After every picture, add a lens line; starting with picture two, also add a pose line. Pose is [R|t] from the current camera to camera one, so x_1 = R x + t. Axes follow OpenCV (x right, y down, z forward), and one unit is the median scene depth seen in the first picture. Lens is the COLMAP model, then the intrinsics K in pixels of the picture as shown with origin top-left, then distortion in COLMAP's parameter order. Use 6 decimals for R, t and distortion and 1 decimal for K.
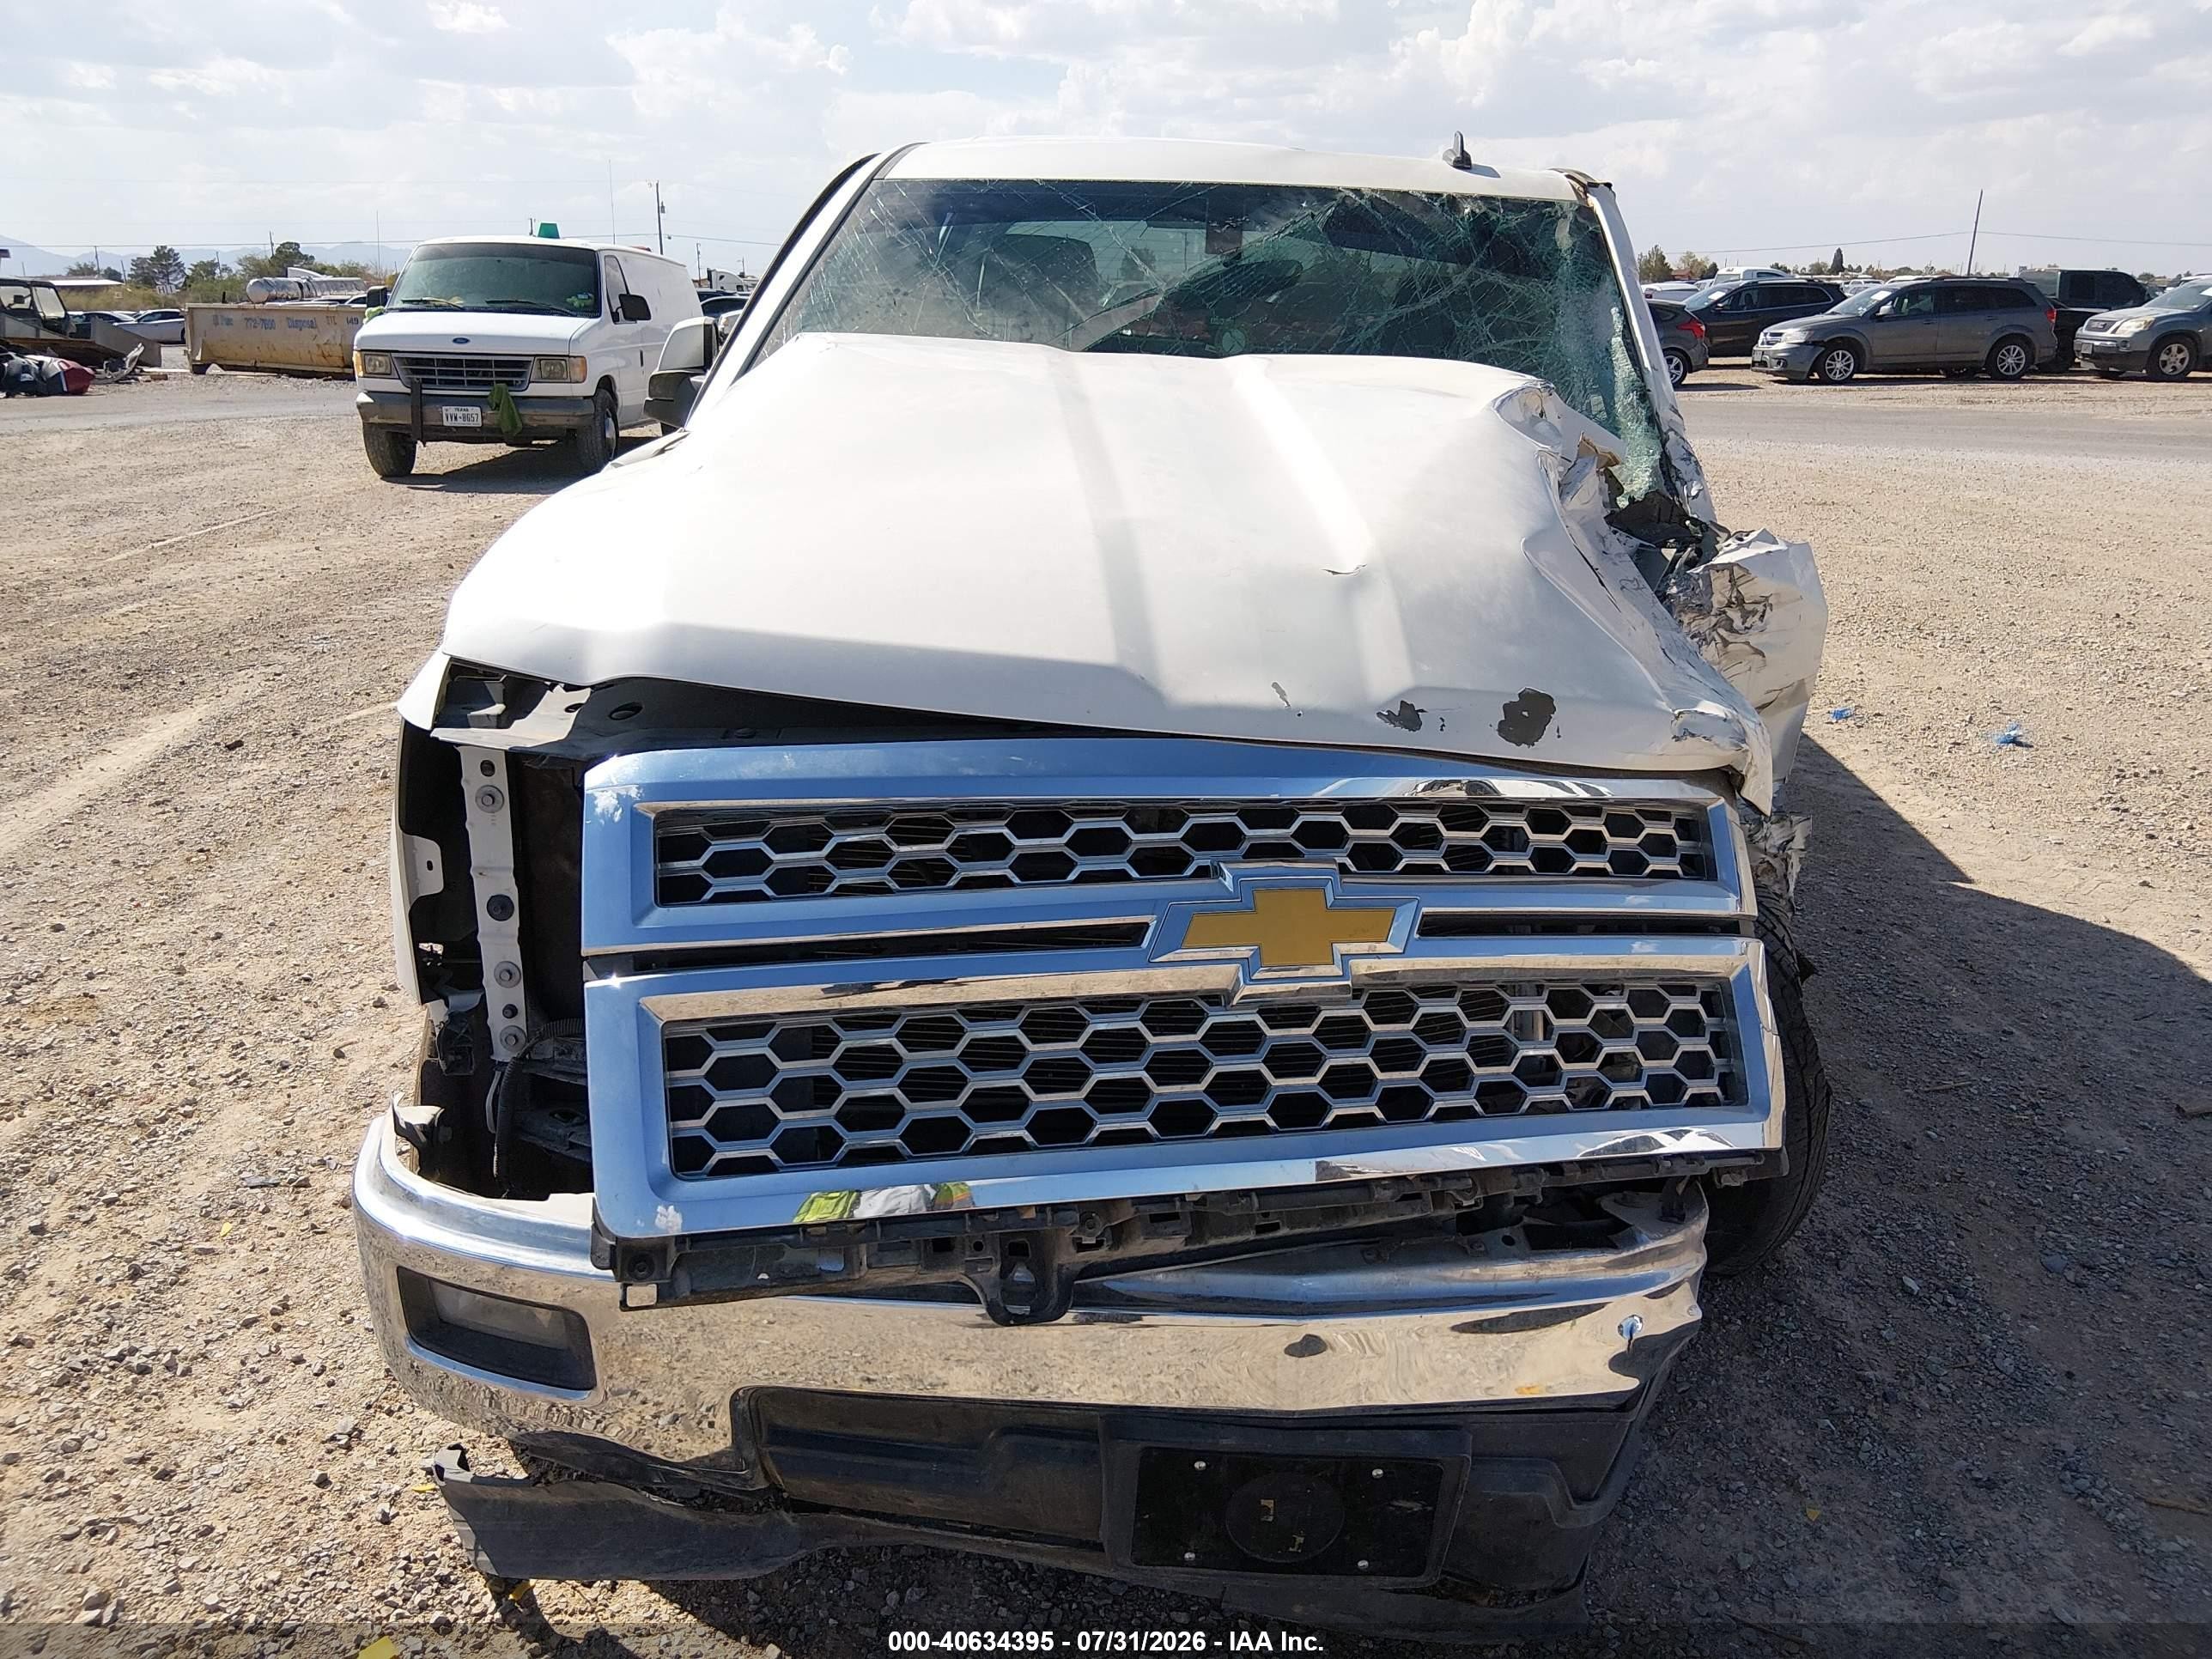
lens RADIAL K [[1694.1, 0, 1116.4], [0, 1694.1, 794.4], [0, 0, 1]] dist [0.067526, -0.120973]
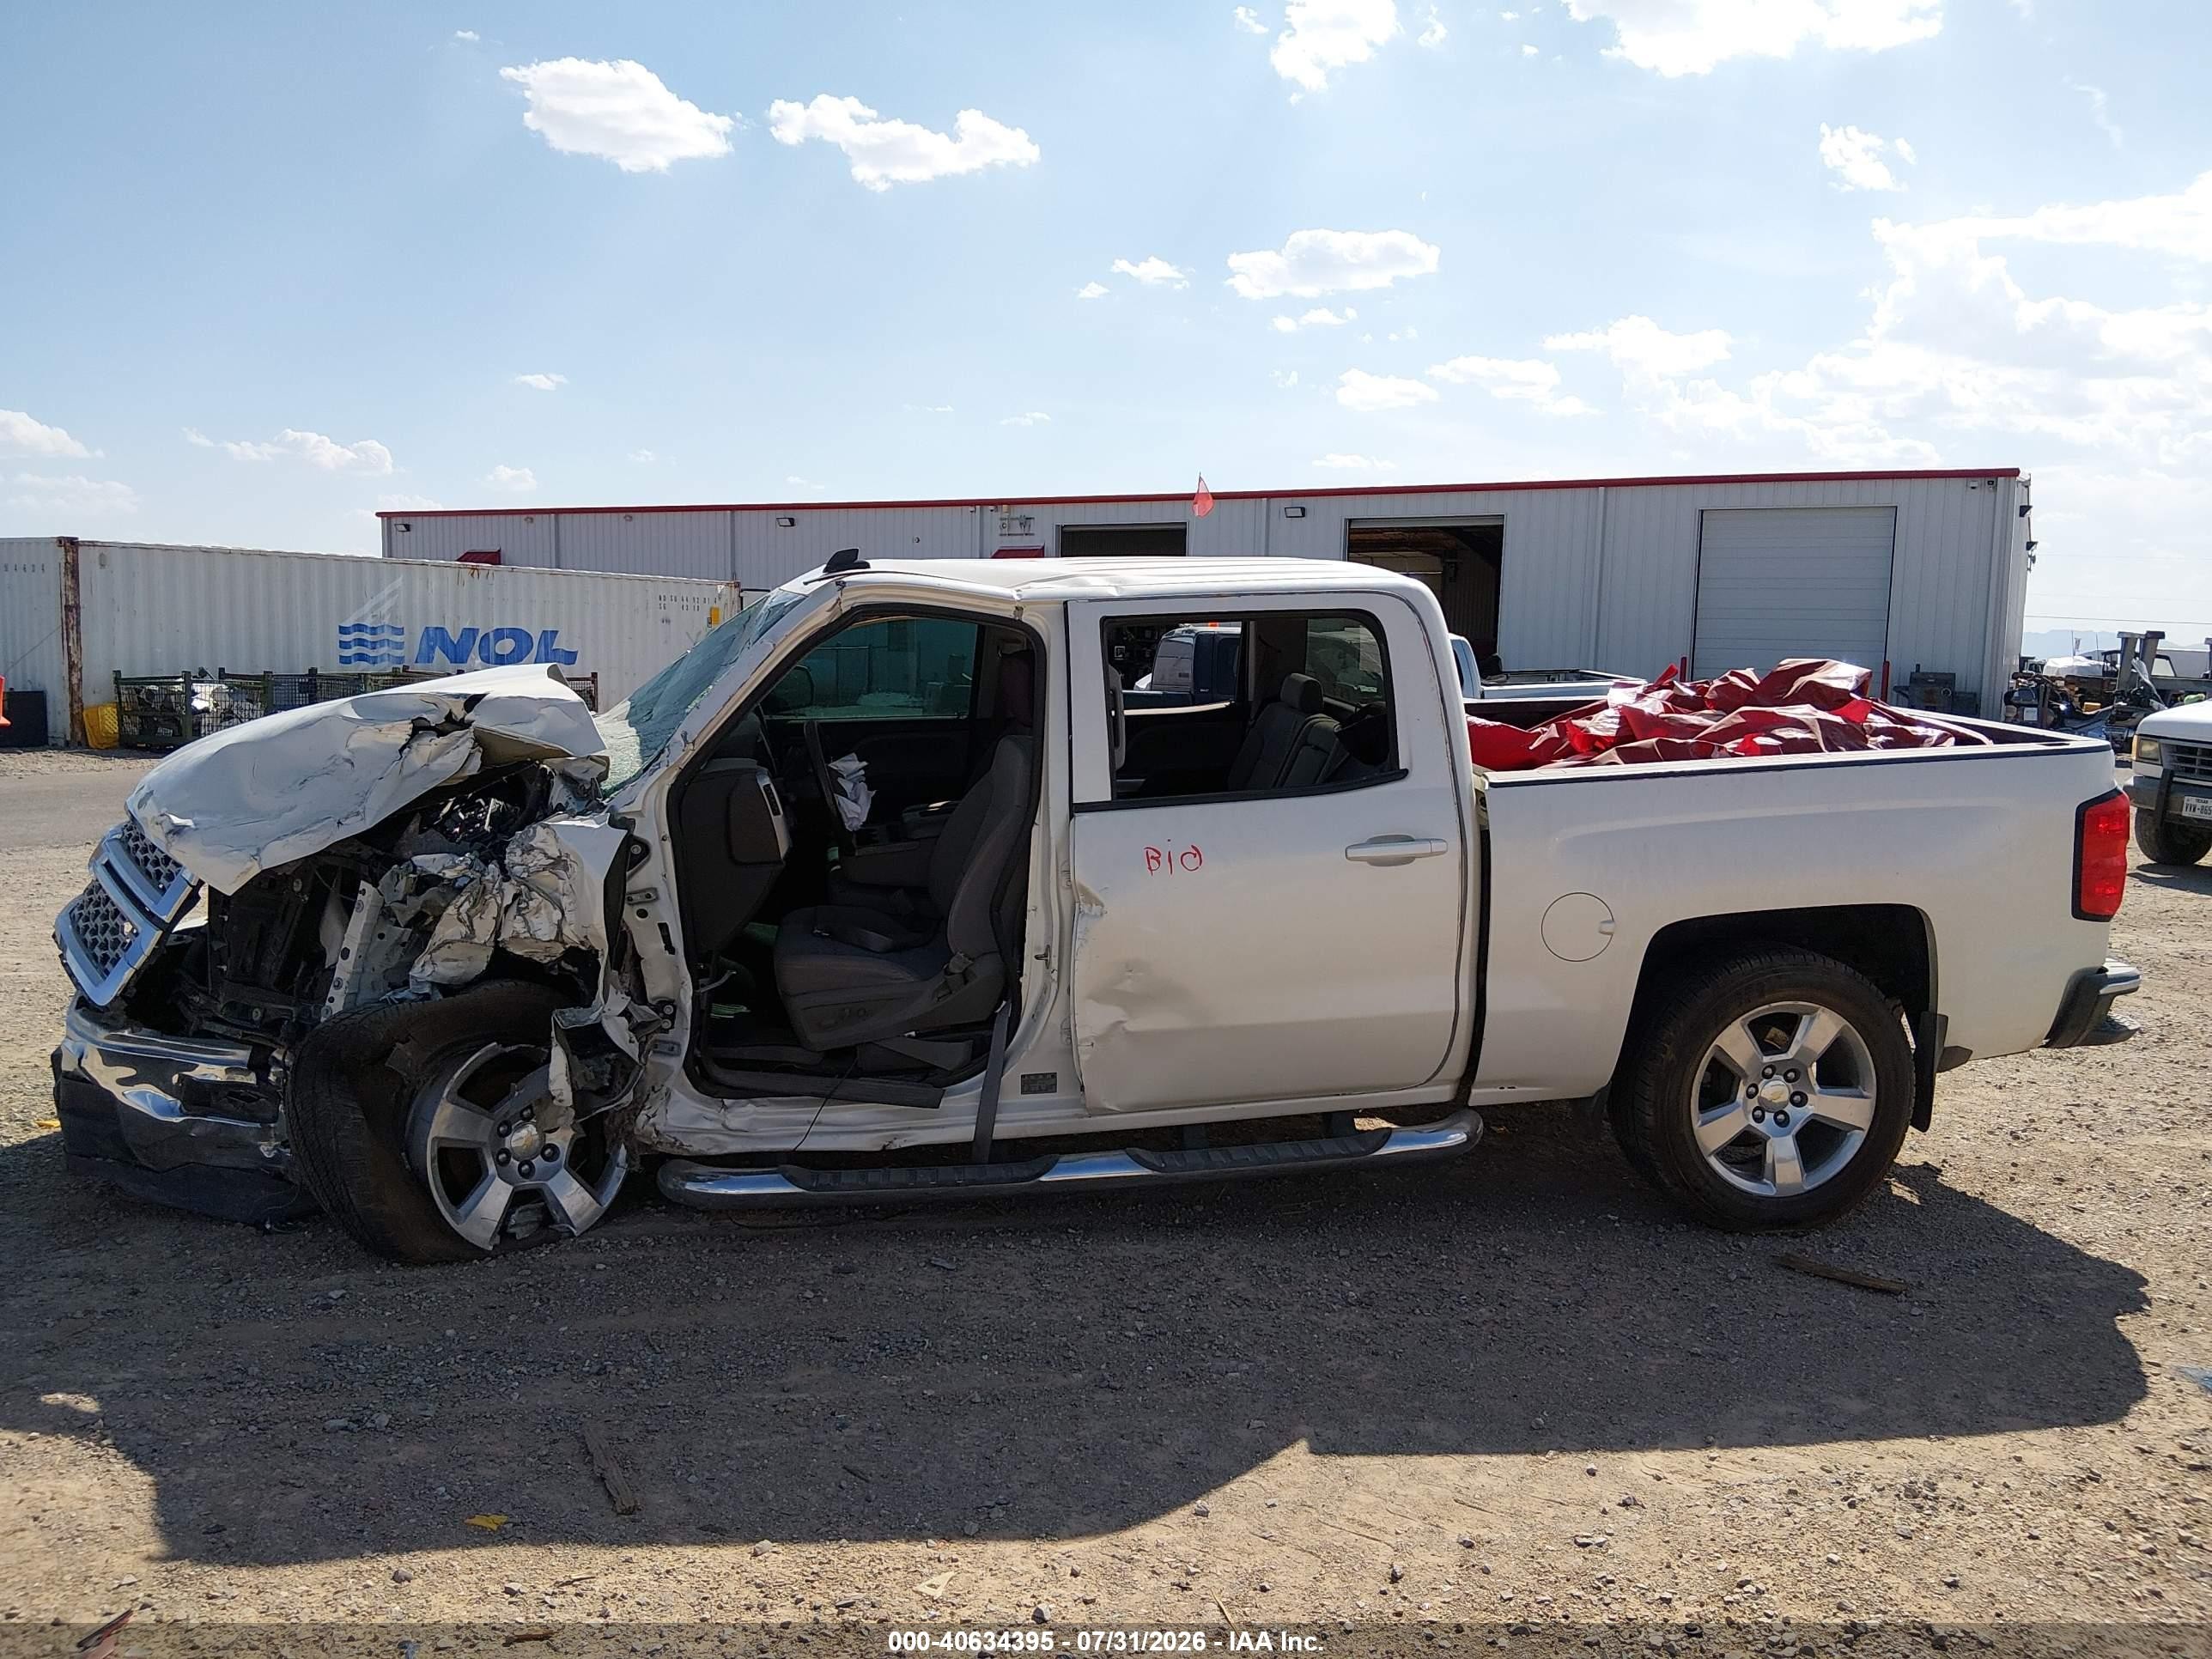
lens RADIAL K [[1694.1, 0, 1112.5], [0, 1694.1, 840.7], [0, 0, 1]] dist [0.067526, -0.120973]
pose [[0.240231, 0.121225, -0.963117, 2.798892], [-0.301937, 0.952286, 0.044549, -0.492529], [0.922563, 0.280099, 0.265371, 1.557049]]
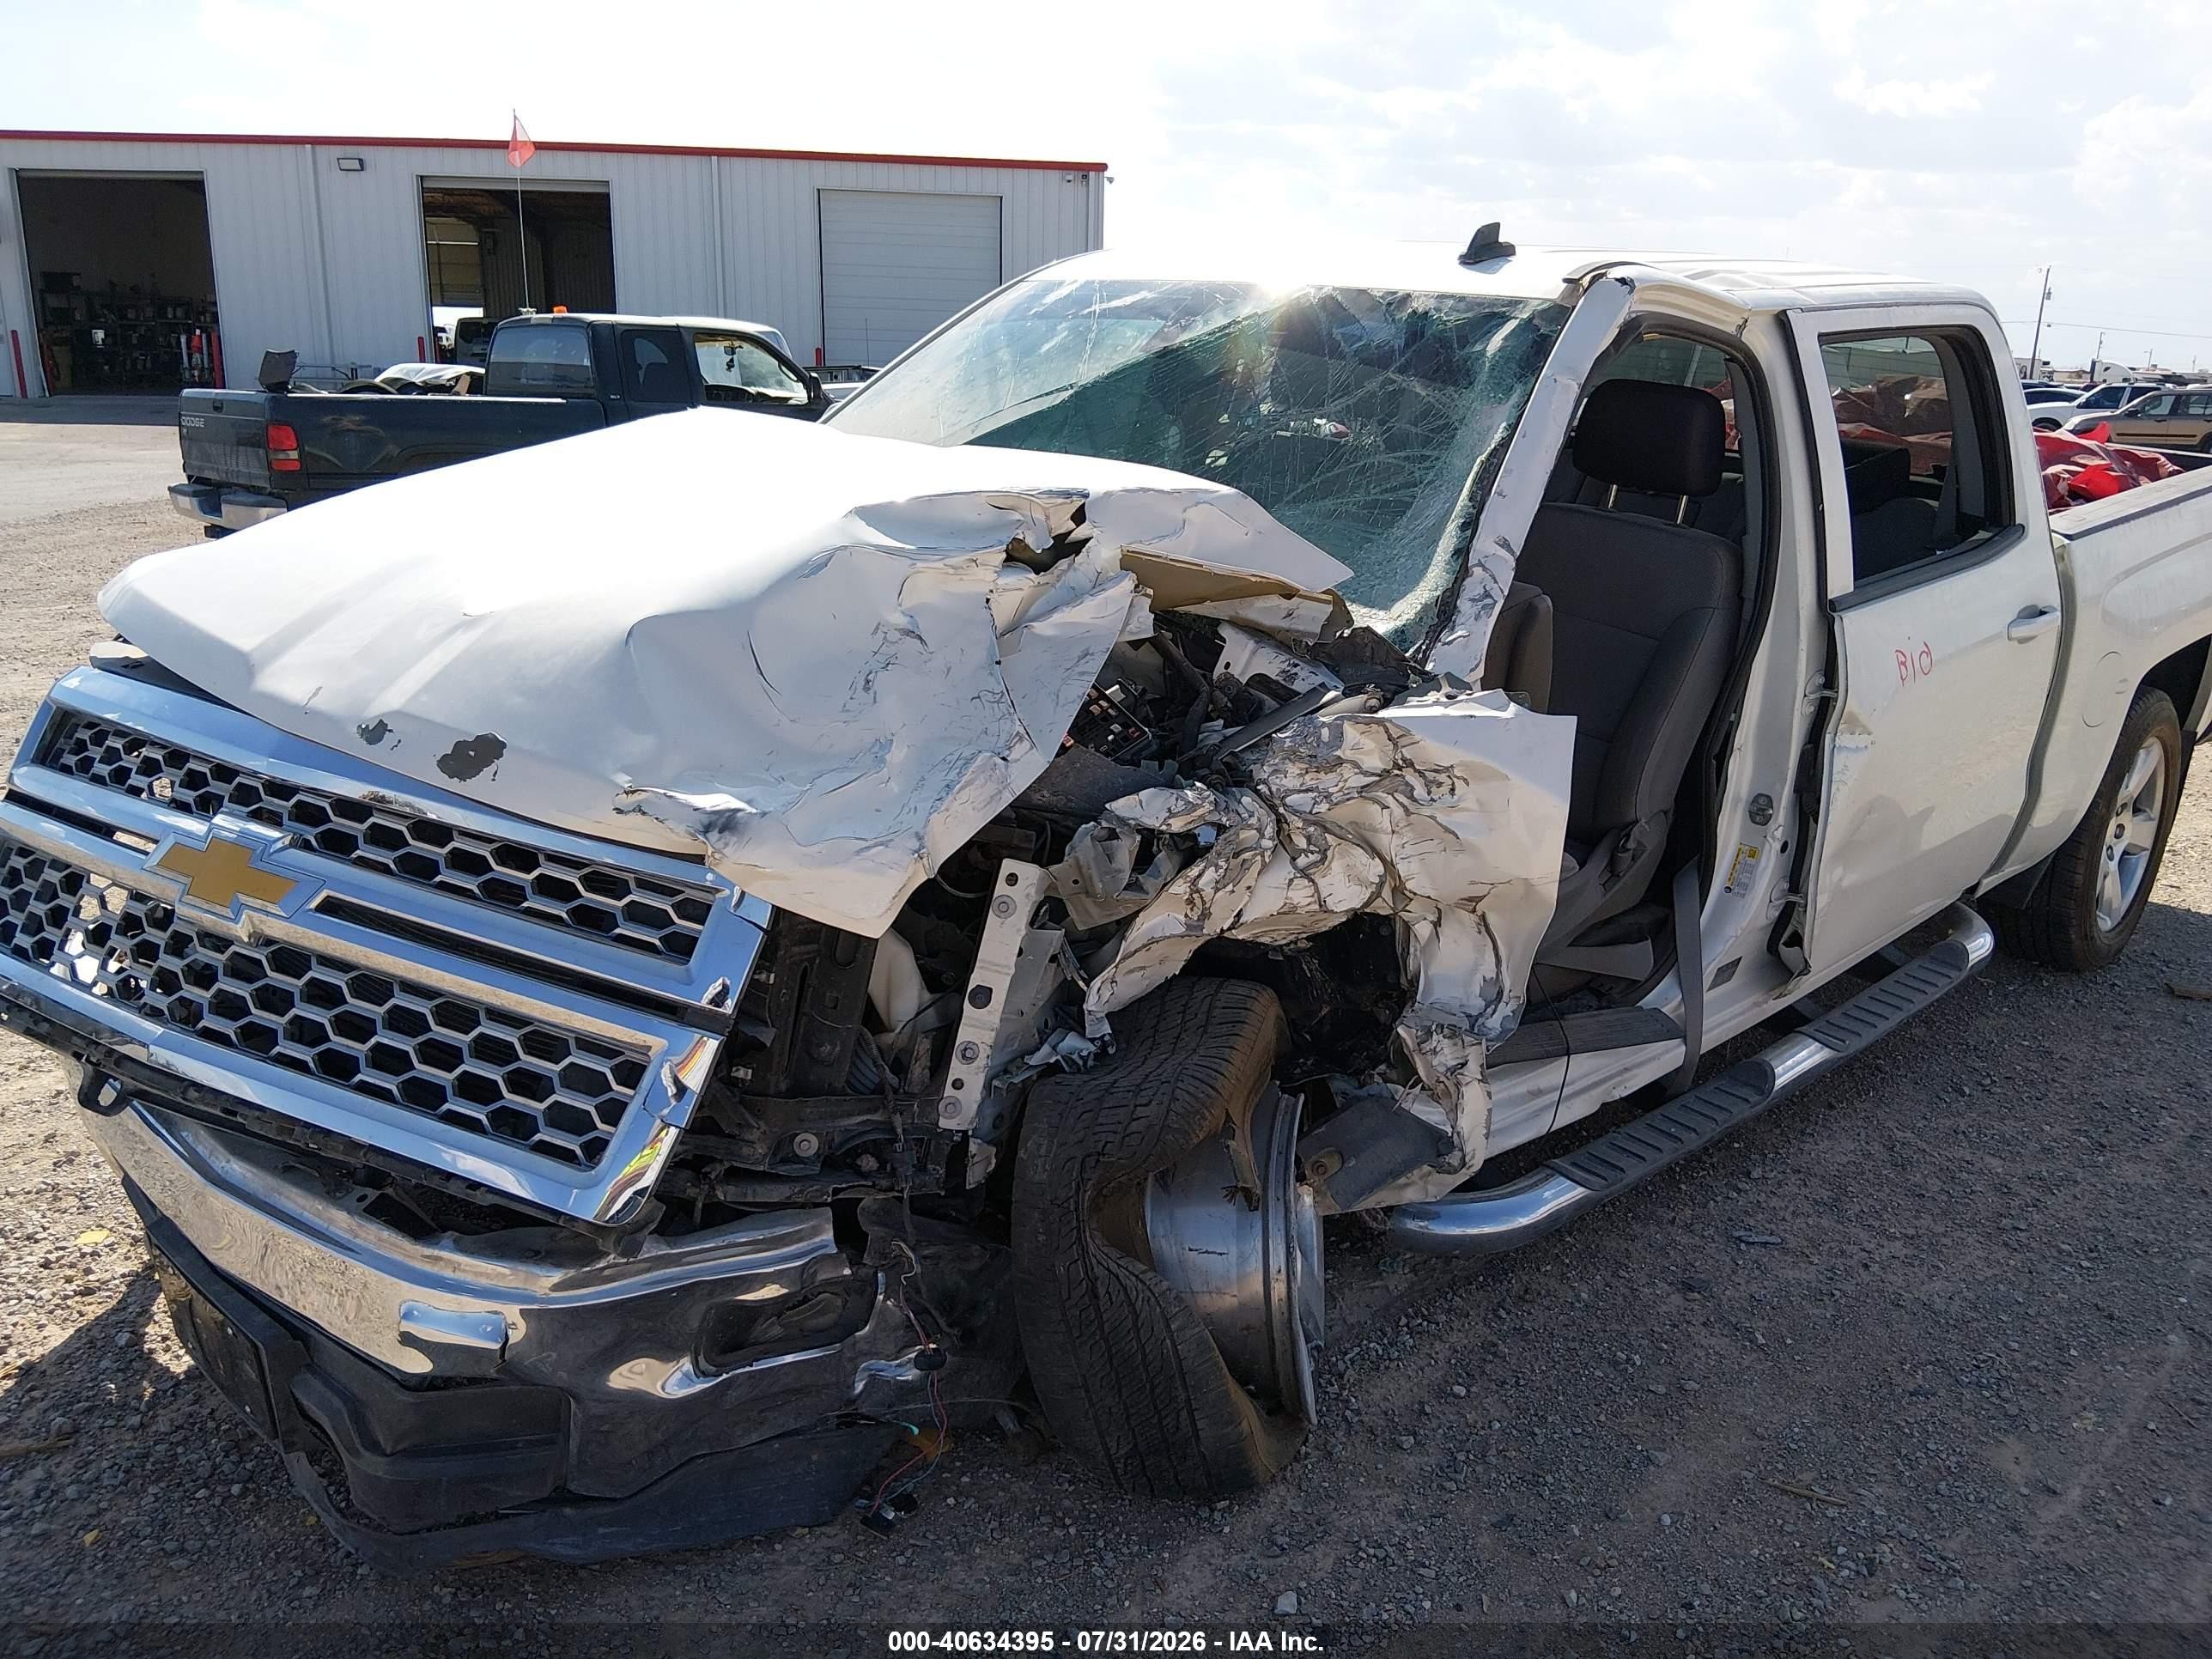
lens RADIAL K [[1694.1, 0, 1107.0], [0, 1694.1, 814.8], [0, 0, 1]] dist [0.067526, -0.120973]
pose [[0.743474, 0.196929, -0.639113, 1.194638], [-0.218979, 0.974664, 0.045586, -0.140989], [0.631898, 0.106060, 0.767761, 0.376000]]
